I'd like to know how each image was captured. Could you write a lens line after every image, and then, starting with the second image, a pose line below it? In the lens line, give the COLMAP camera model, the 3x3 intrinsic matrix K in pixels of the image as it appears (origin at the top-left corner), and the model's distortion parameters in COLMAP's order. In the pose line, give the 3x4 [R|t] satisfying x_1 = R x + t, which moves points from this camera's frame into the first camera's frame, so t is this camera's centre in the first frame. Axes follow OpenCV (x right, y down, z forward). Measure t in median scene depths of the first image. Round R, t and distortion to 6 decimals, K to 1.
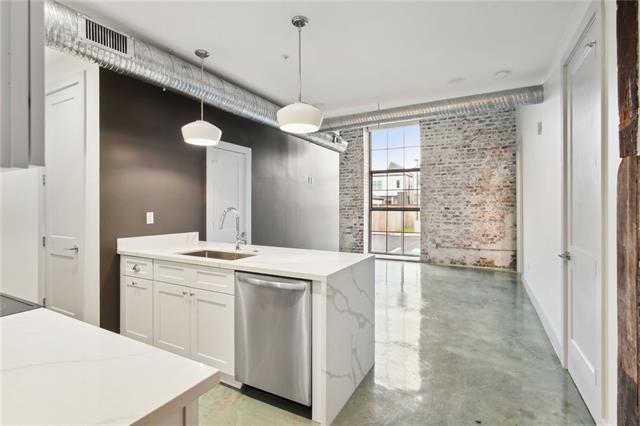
lens RADIAL K [[307.3, 0, 322.3], [0, 307.3, 204.2], [0, 0, 1]] dist [-0.004356, 0.004597]
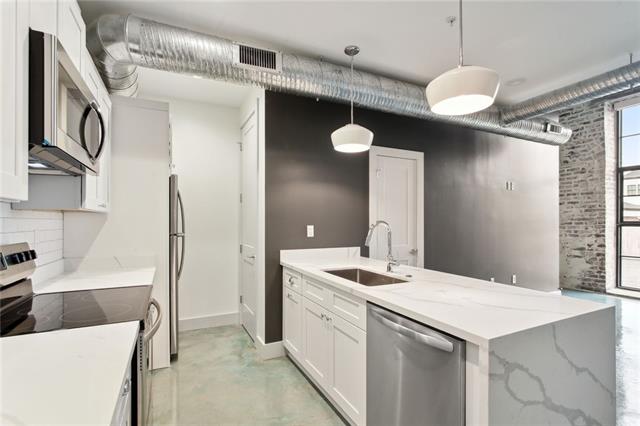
lens RADIAL K [[307.3, 0, 318.2], [0, 307.3, 217.9], [0, 0, 1]] dist [-0.004356, 0.004597]
pose [[0.810440, -0.004119, -0.585807, 0.019031], [0.004578, 0.999989, -0.000698, 0.000757], [0.585803, -0.002116, 0.810451, 0.070407]]
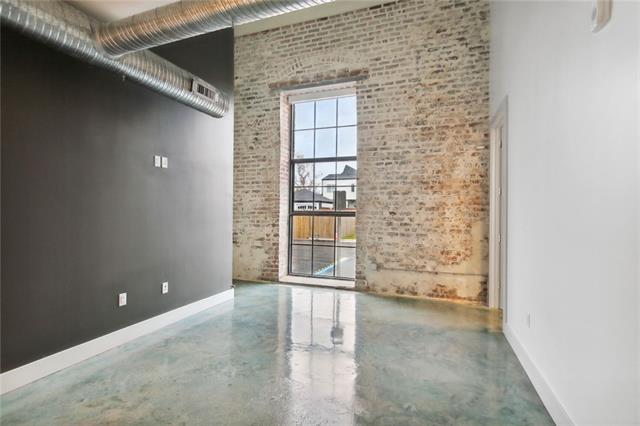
lens RADIAL K [[307.3, 0, 321.6], [0, 307.3, 210.6], [0, 0, 1]] dist [-0.004356, 0.004597]
pose [[0.991404, 0.008070, 0.130585, 0.173366], [-0.009321, 0.999916, 0.008969, 0.004040], [-0.130502, -0.010109, 0.991396, 0.369341]]
